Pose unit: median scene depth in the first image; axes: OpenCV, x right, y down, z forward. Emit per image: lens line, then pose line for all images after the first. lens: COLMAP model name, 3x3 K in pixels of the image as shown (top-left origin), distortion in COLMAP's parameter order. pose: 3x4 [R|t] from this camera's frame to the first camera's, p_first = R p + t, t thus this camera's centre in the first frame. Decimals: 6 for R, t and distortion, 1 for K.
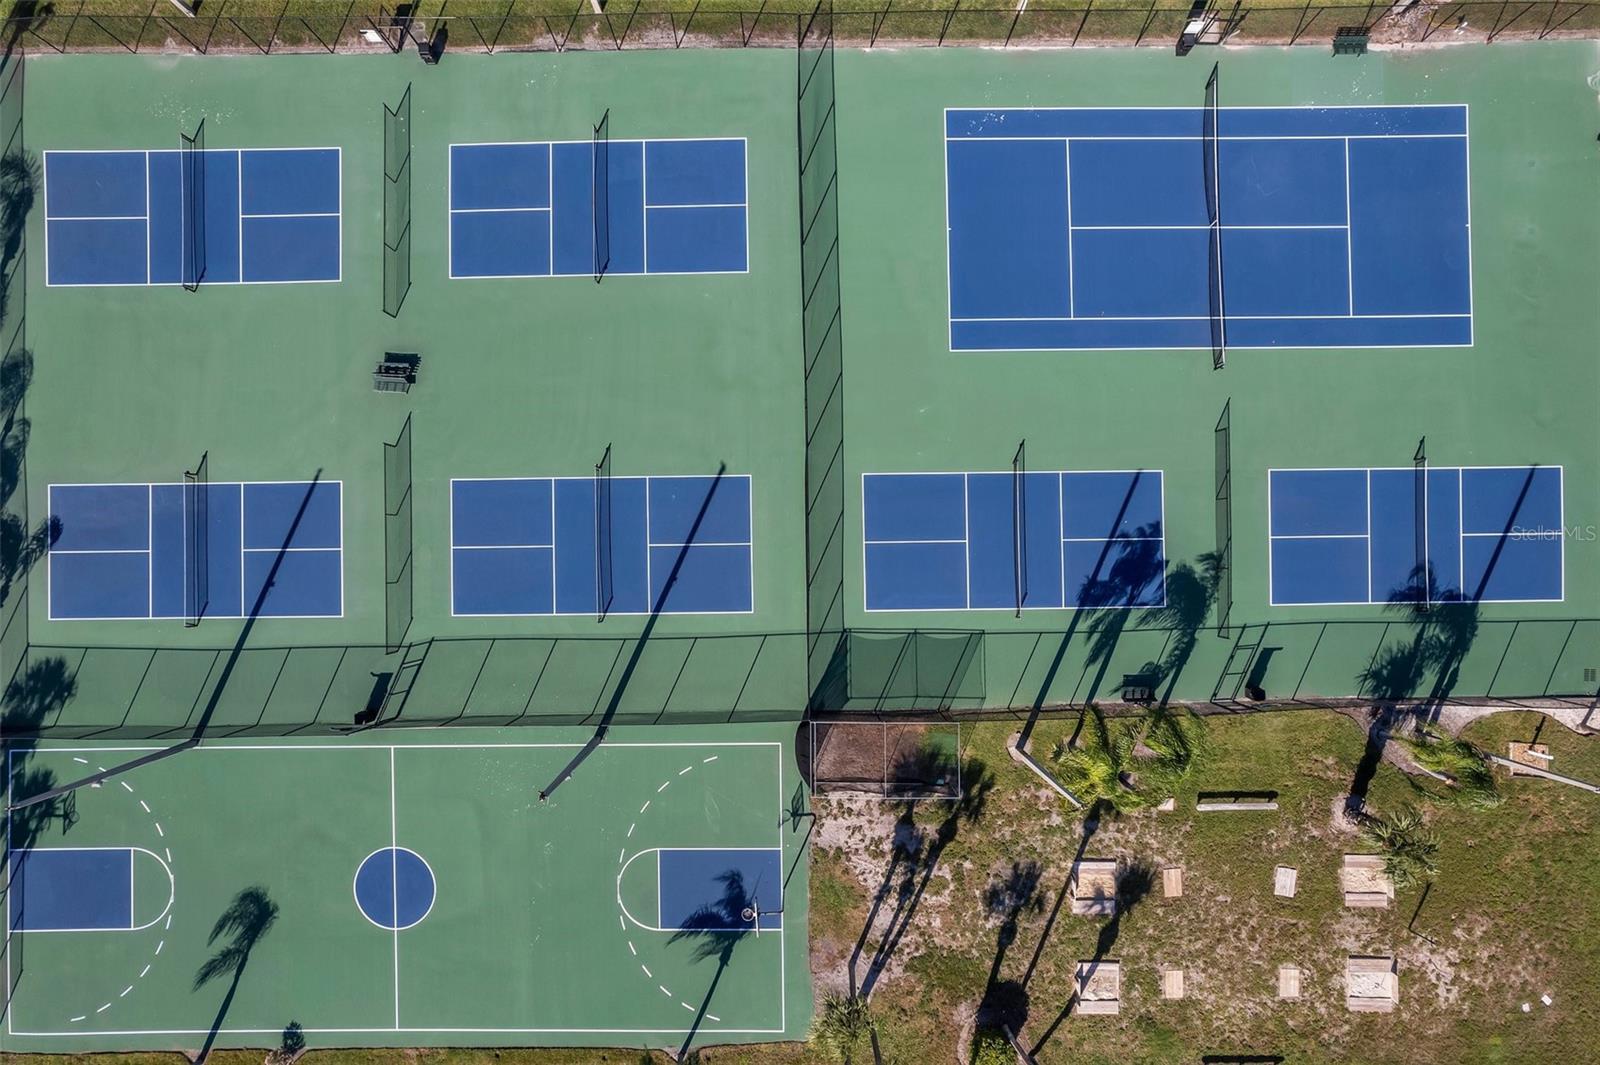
lens RADIAL K [[1021.1, 0, 800.0], [0, 1021.1, 532.5], [0, 0, 1]] dist [-0.077632, 0.068020]
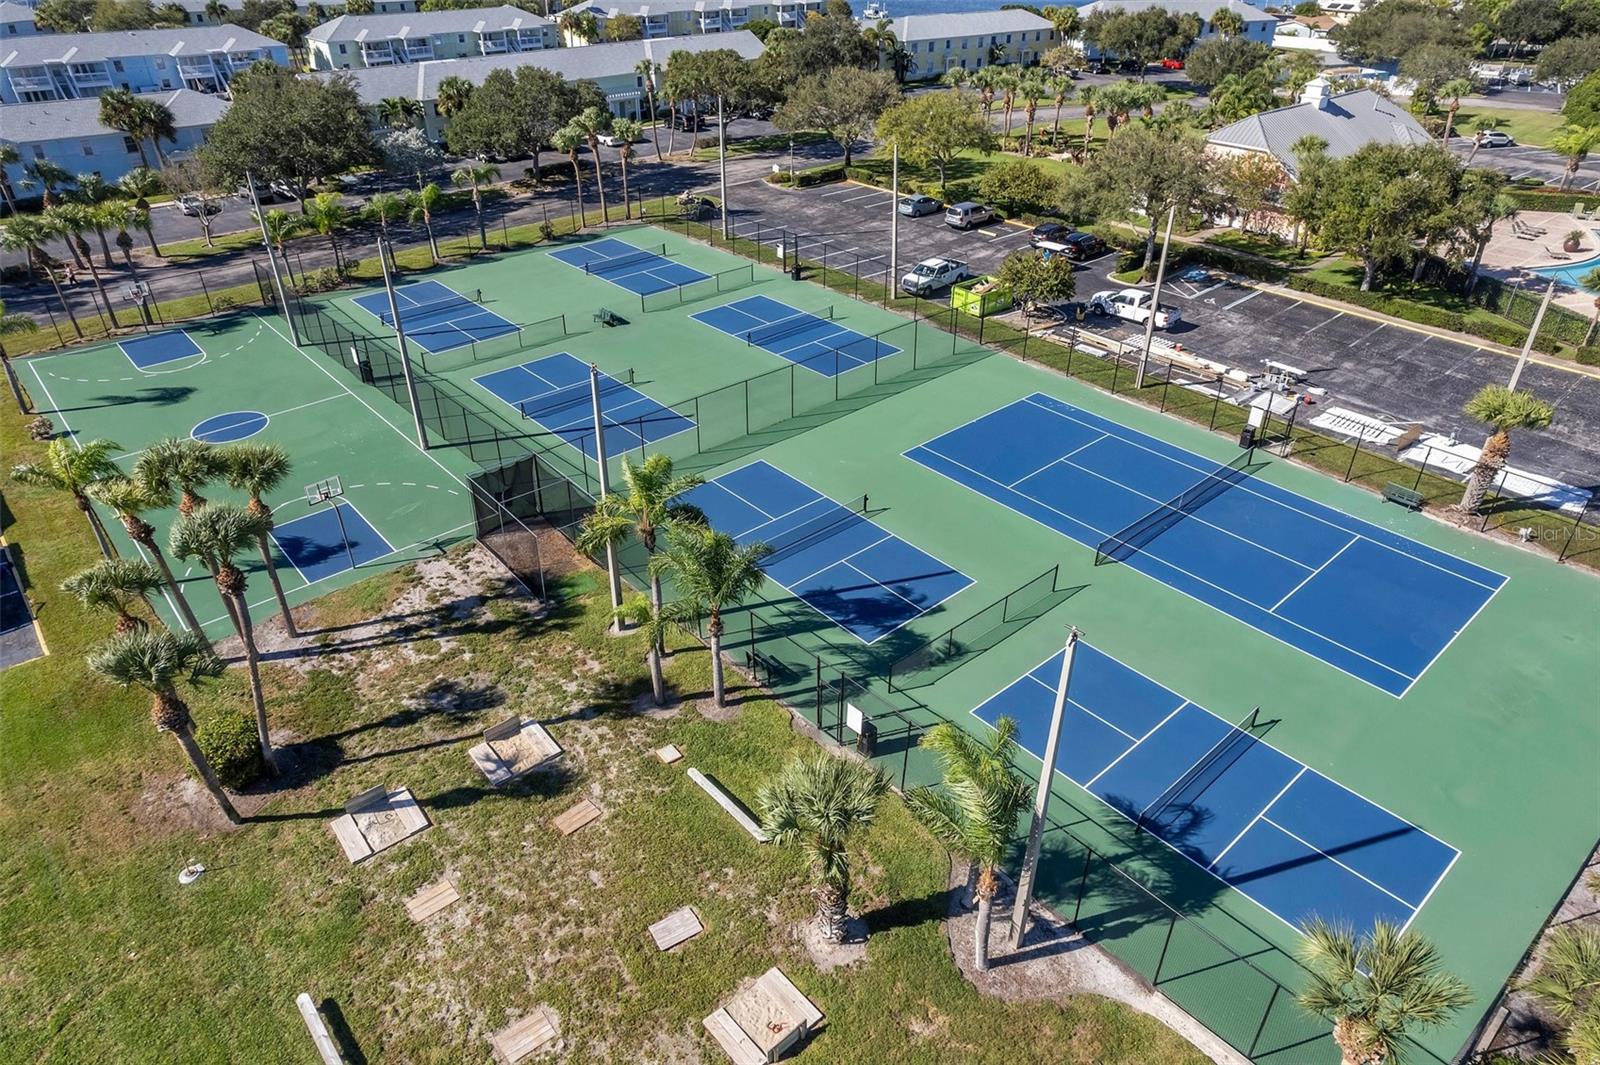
lens RADIAL K [[1021.1, 0, 800.0], [0, 1021.1, 532.5], [0, 0, 1]] dist [-0.077632, 0.068020]
pose [[0.653414, 0.407605, -0.637894, 0.815922], [-0.756969, 0.359592, -0.545611, 0.533544], [0.006988, 0.839375, 0.543507, 0.480117]]
